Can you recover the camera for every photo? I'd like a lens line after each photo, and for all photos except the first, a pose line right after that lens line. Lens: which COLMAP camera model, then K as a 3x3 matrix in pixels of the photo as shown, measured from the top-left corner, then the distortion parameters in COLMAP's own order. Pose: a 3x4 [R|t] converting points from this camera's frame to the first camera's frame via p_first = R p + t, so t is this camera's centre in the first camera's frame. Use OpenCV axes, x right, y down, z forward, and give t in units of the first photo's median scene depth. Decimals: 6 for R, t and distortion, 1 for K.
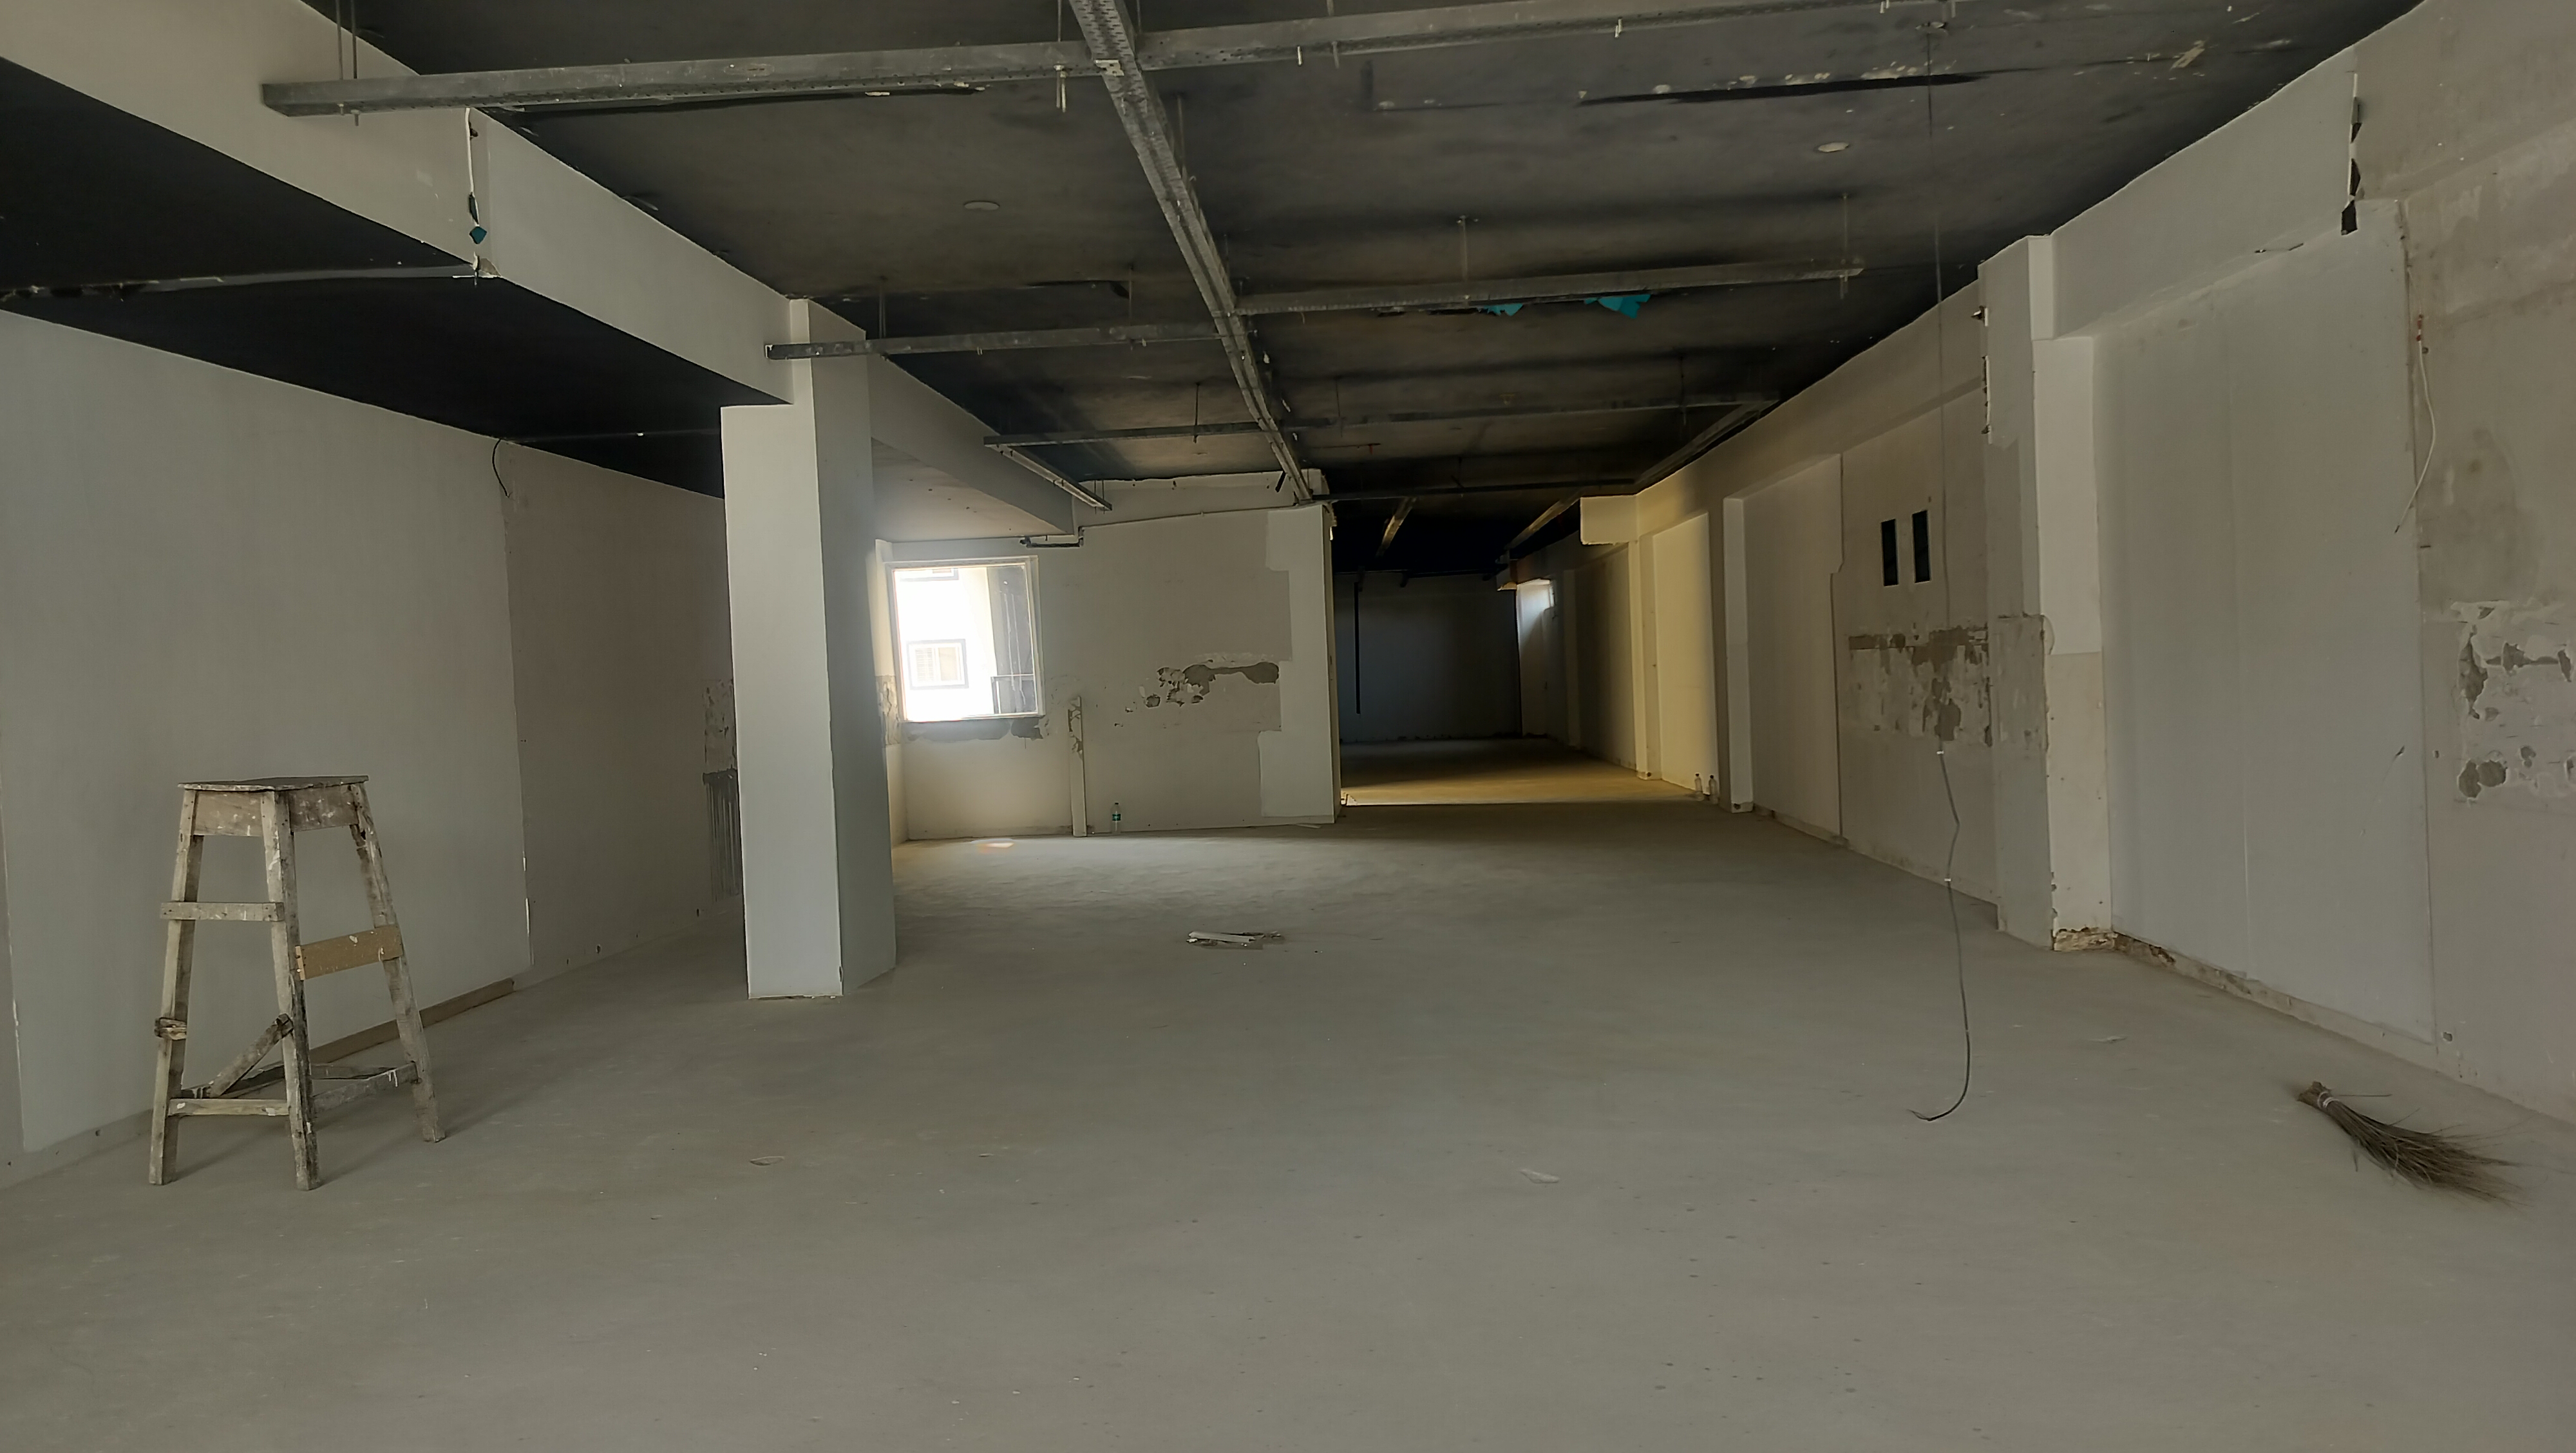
lens RADIAL K [[1784.4, 0, 1275.8], [0, 1784.4, 779.7], [0, 0, 1]] dist [0.002733, -0.001940]
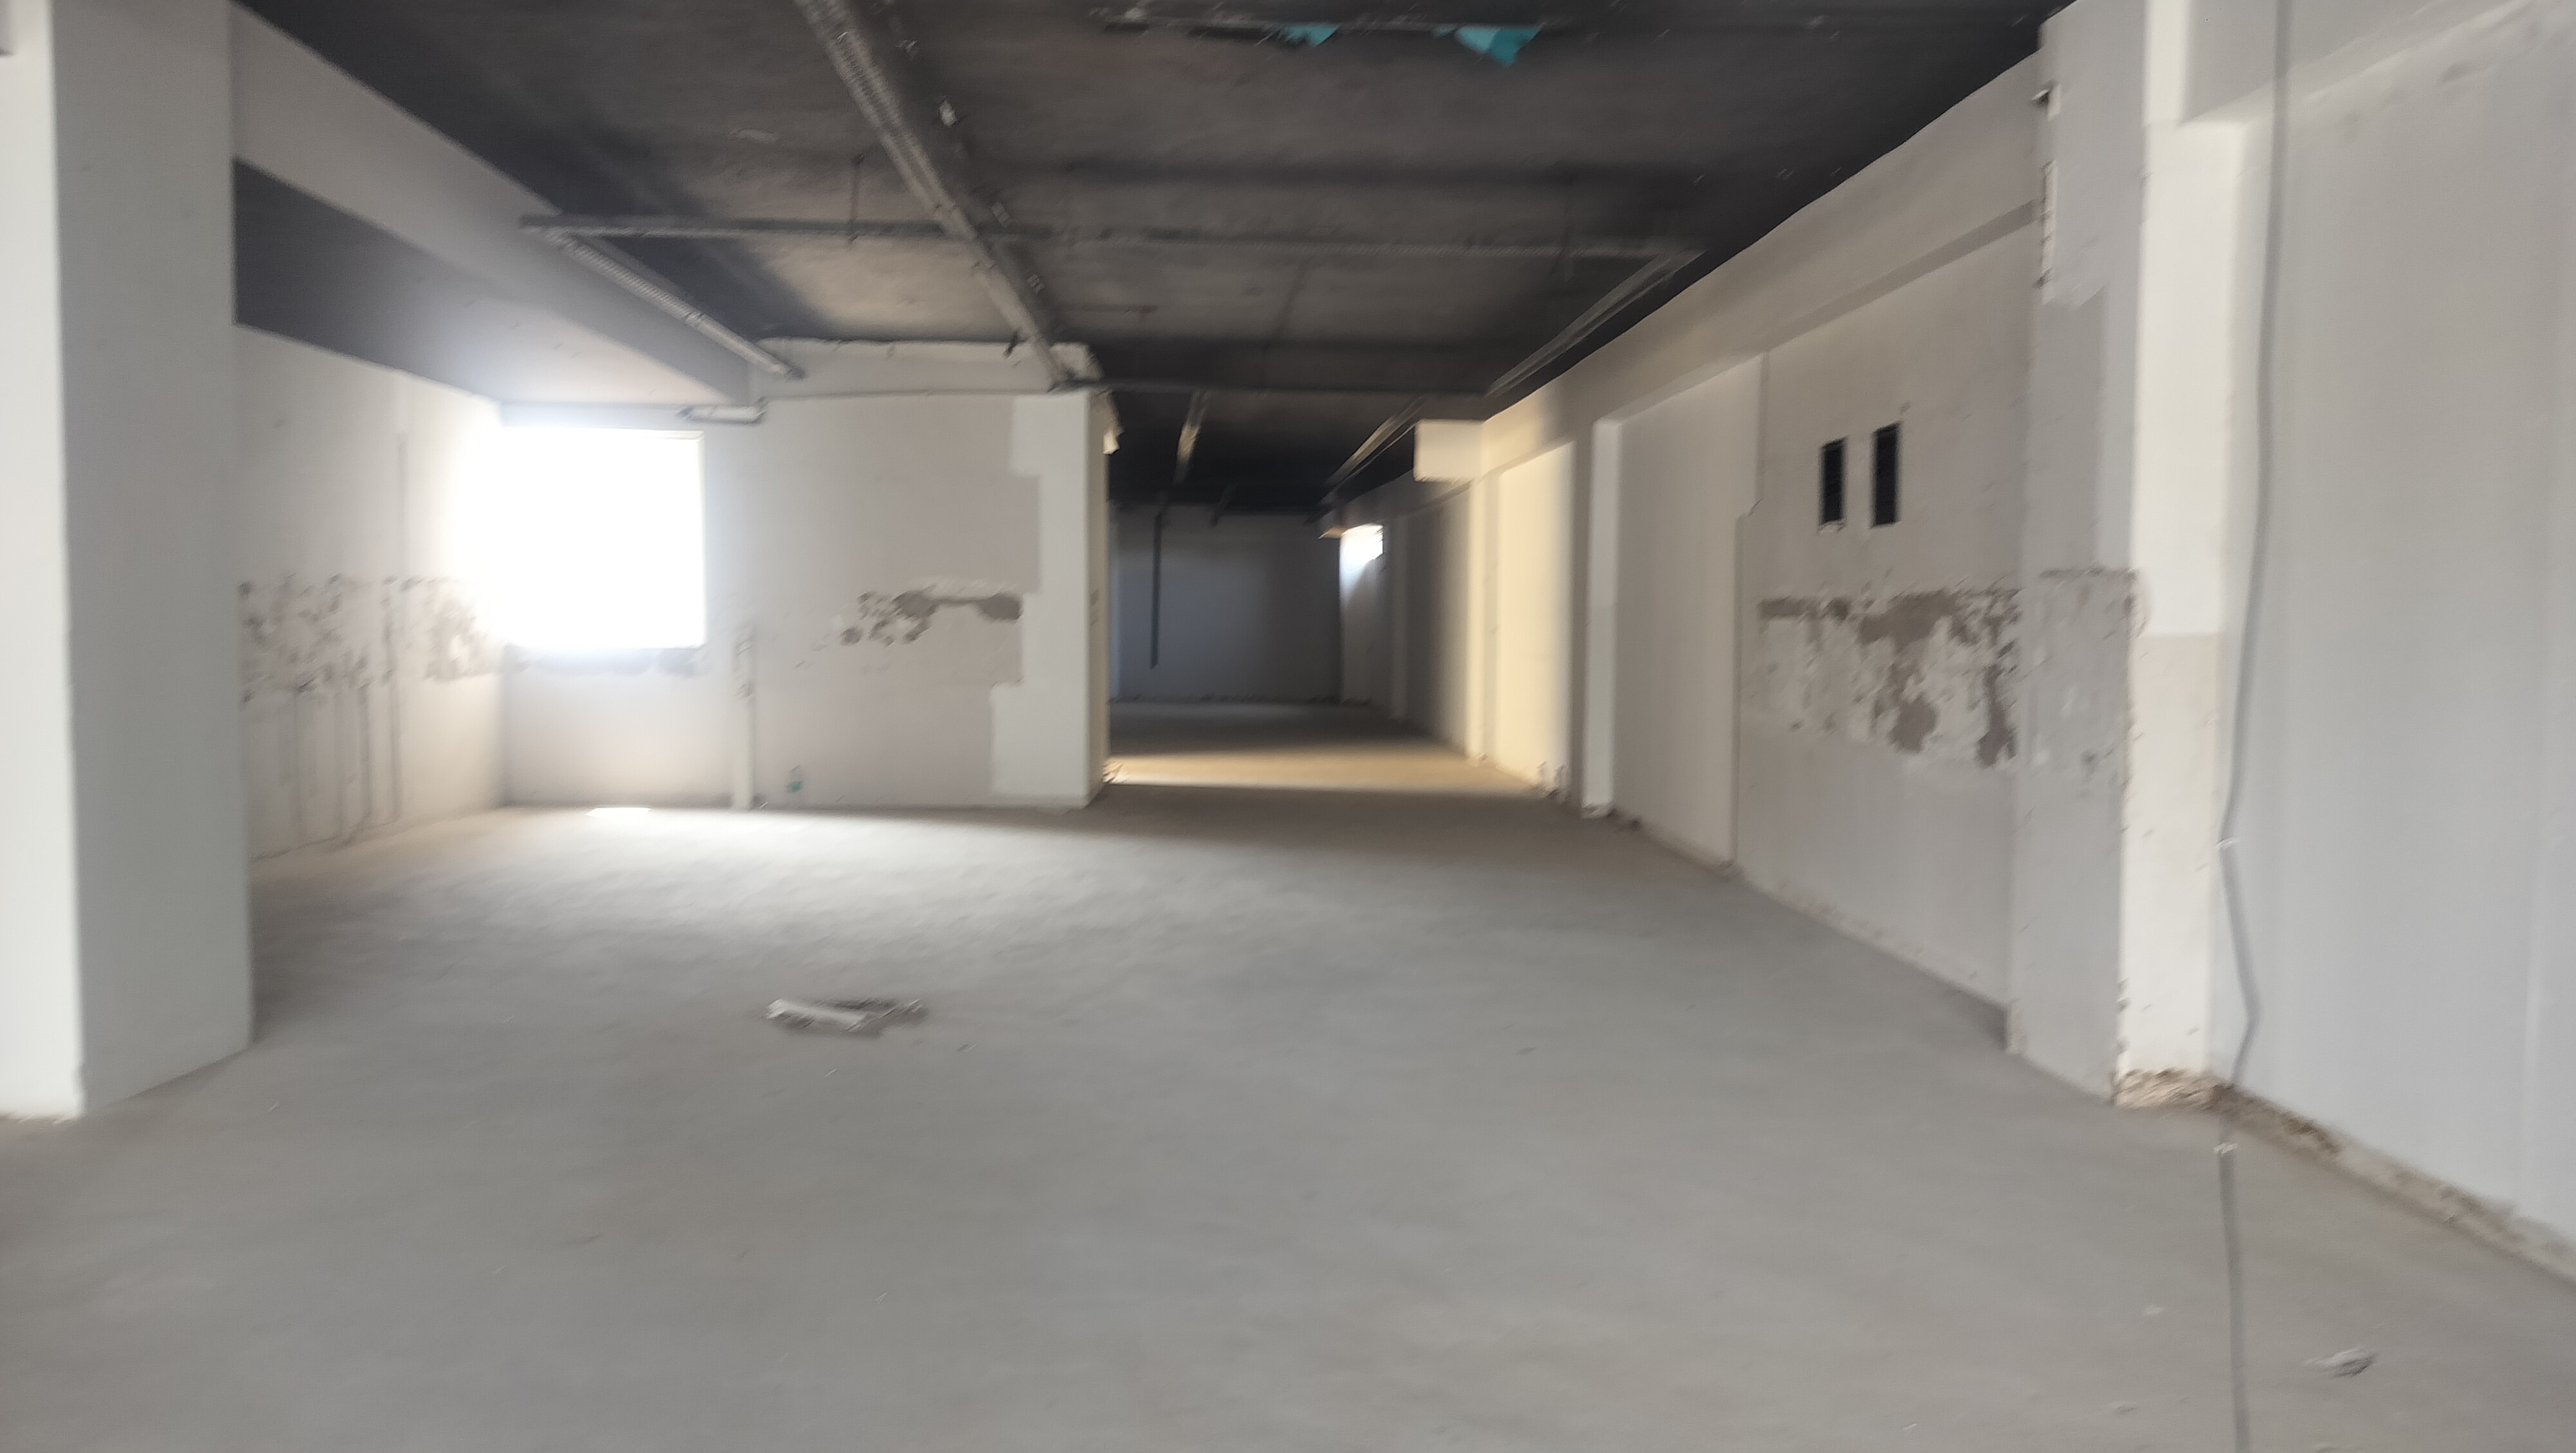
lens RADIAL K [[1859.2, 0, 1290.1], [0, 1859.2, 756.5], [0, 0, 1]] dist [0.047283, -0.058979]
pose [[0.992984, 0.049585, 0.107347, 0.051820], [-0.050770, 0.998676, 0.008327, -0.013482], [-0.106792, -0.013718, 0.994187, 0.282908]]
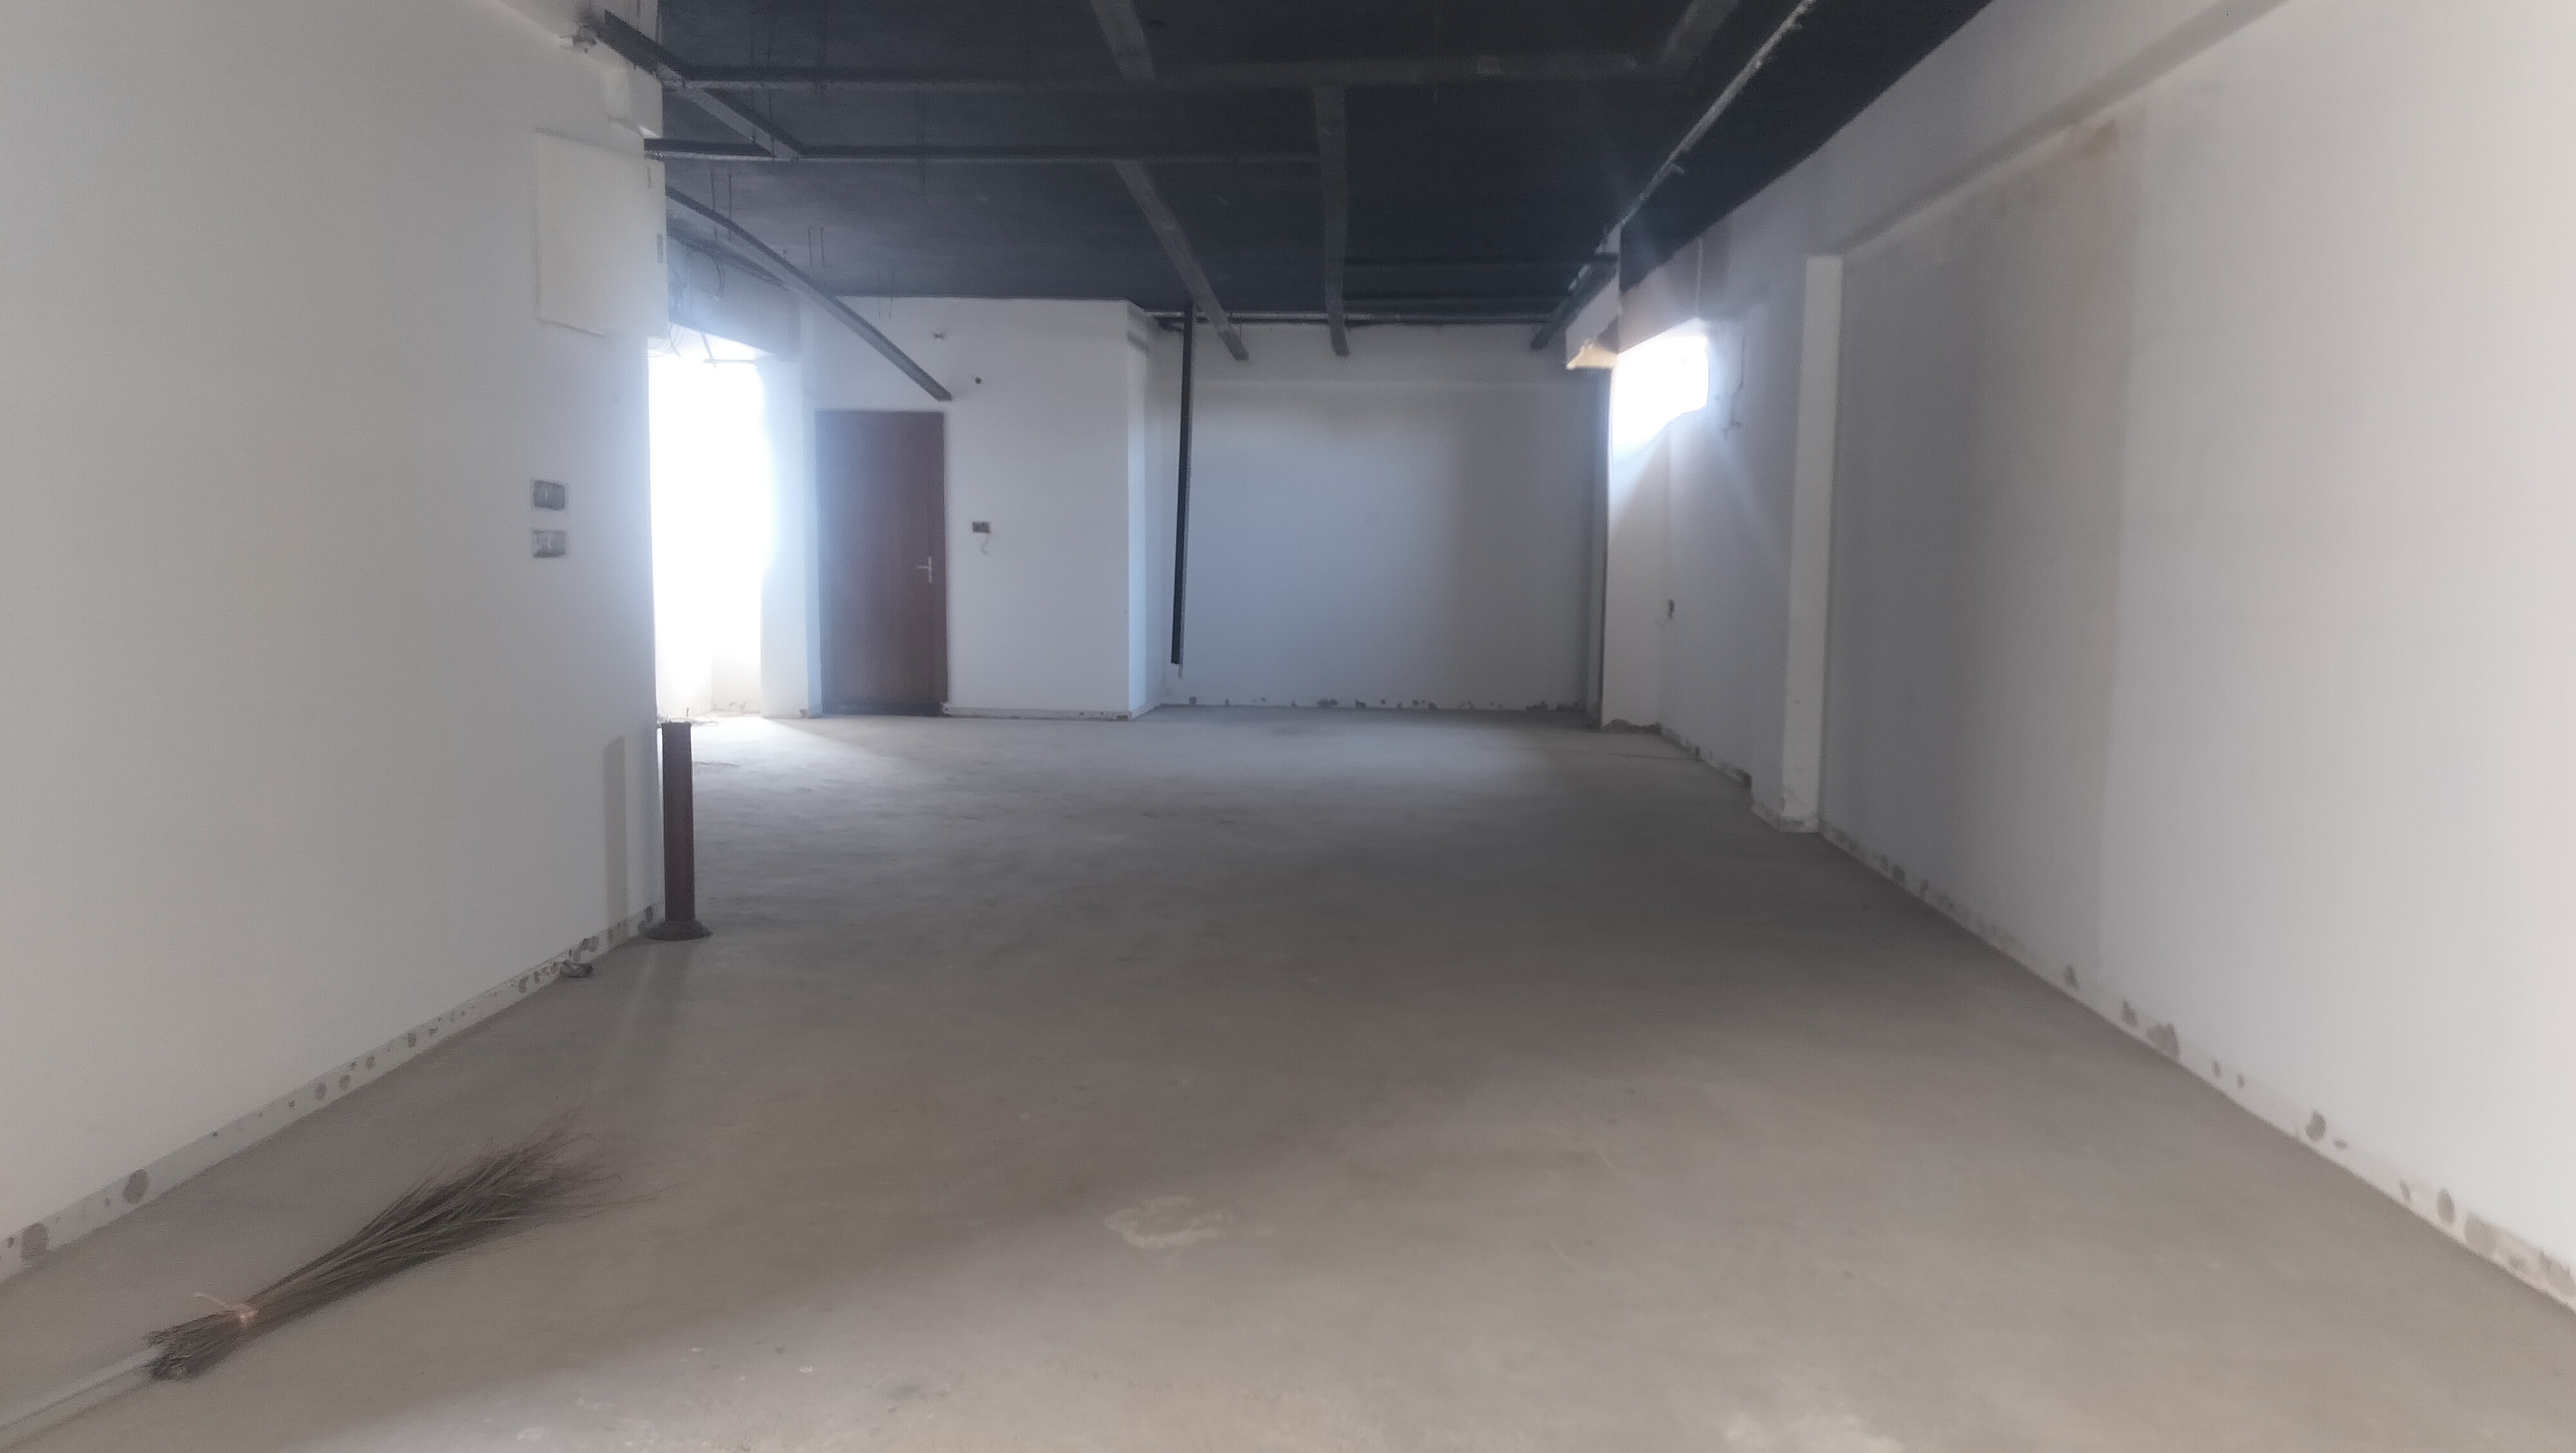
lens RADIAL K [[1859.2, 0, 1290.1], [0, 1859.2, 756.5], [0, 0, 1]] dist [0.047283, -0.058979]
pose [[0.998545, 0.052937, -0.010318, 0.228951], [-0.051954, 0.995485, 0.079435, -0.157407], [0.014477, -0.078783, 0.996787, 1.827265]]
